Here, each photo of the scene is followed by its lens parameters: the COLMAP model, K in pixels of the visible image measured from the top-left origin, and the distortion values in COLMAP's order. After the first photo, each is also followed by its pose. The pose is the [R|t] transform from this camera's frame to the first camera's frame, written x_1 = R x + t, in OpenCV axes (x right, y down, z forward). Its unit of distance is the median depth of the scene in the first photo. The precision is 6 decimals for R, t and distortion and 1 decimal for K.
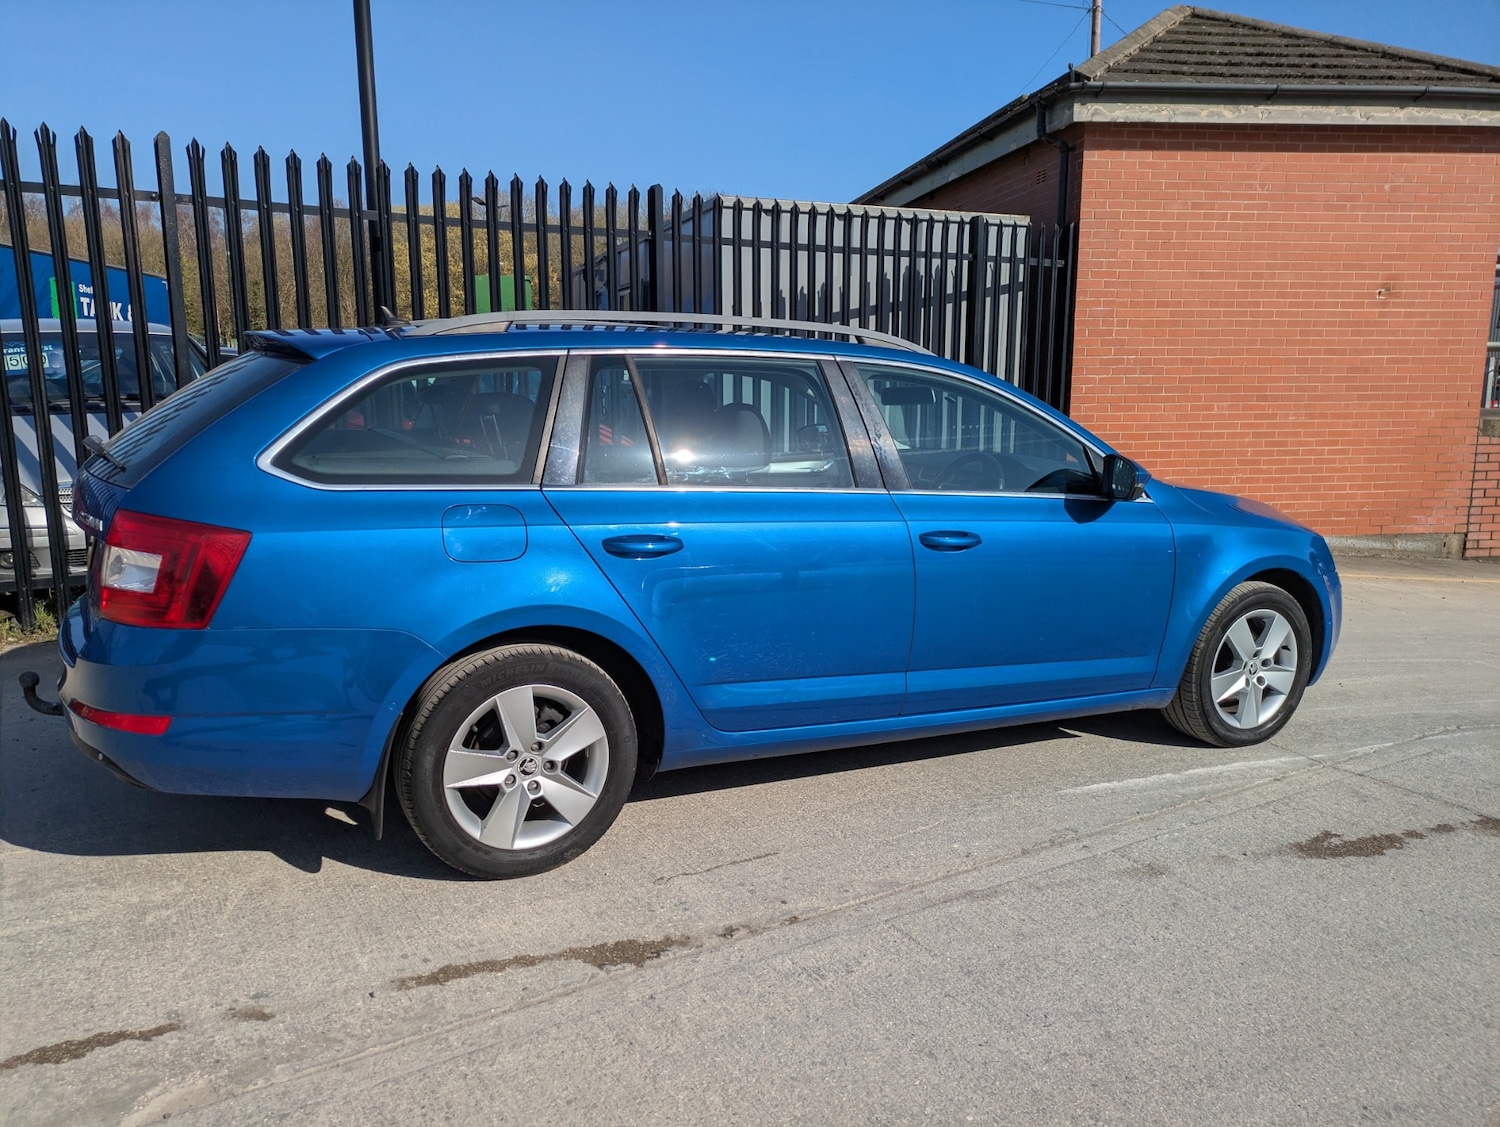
lens RADIAL K [[1092.2, 0, 719.1], [0, 1092.2, 558.0], [0, 0, 1]] dist [0.065860, -0.062653]
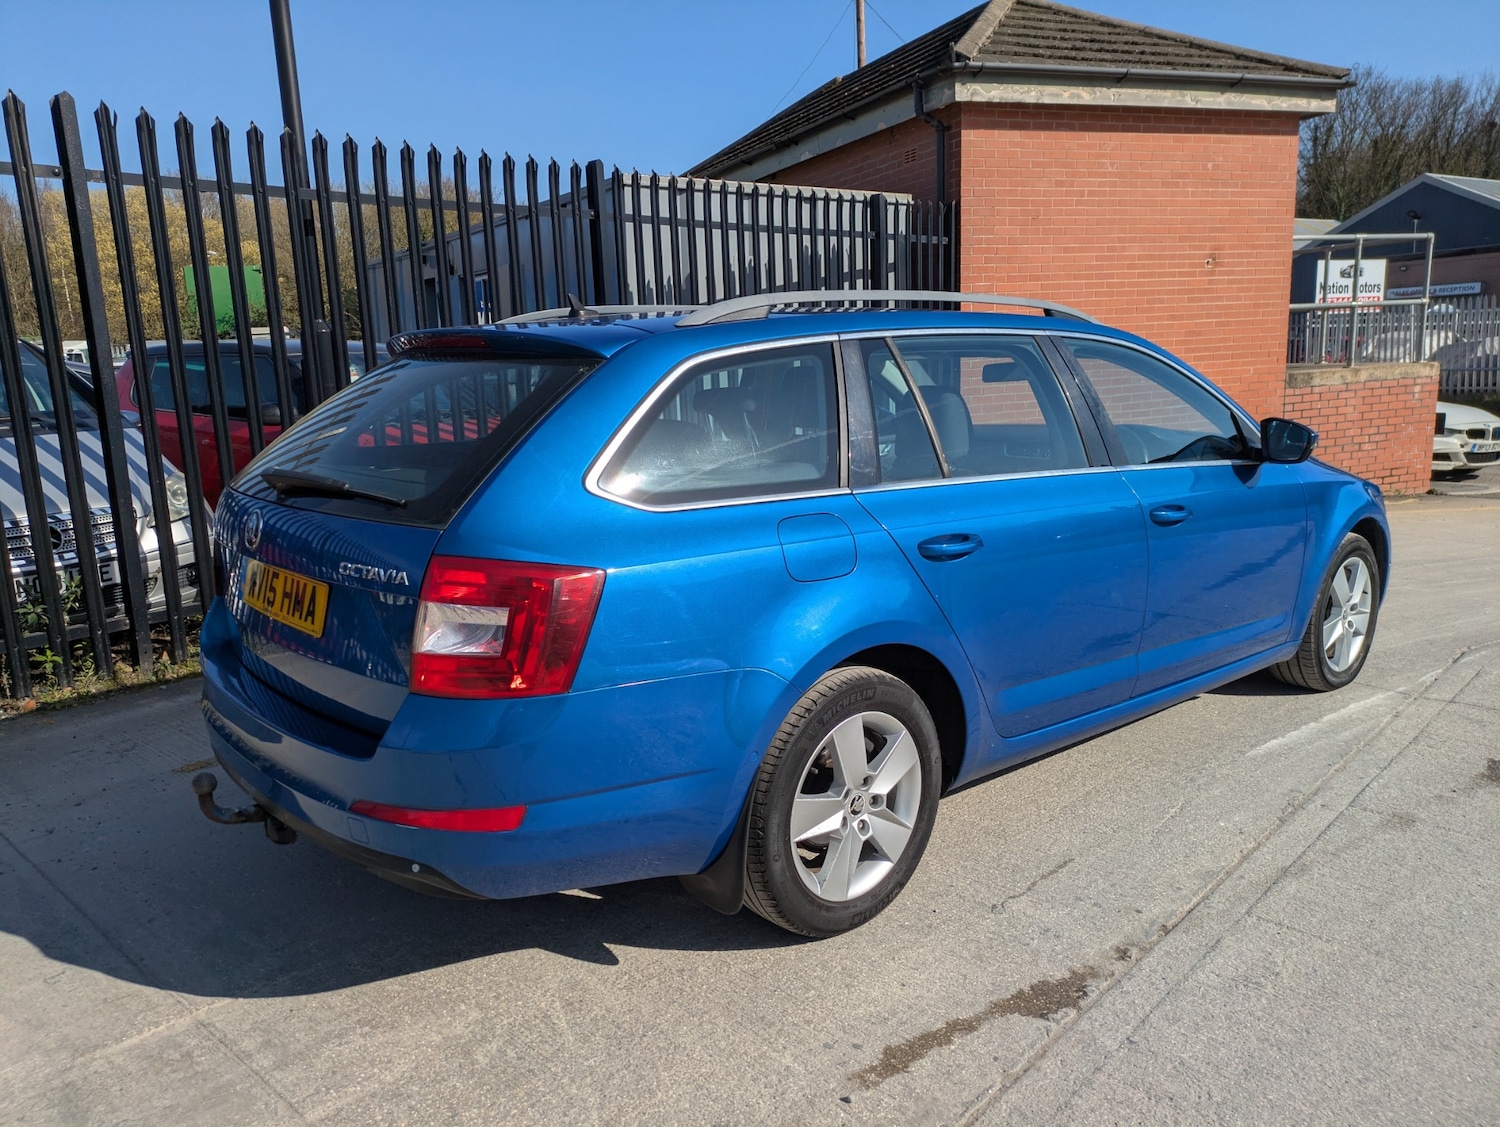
lens RADIAL K [[1088.3, 0, 740.1], [0, 1088.3, 557.9], [0, 0, 1]] dist [0.086967, -0.112078]
pose [[0.966117, -0.087382, 0.242865, -0.173652], [0.084219, 0.996173, 0.023398, -0.014272], [-0.243980, -0.002151, 0.969778, 0.061524]]
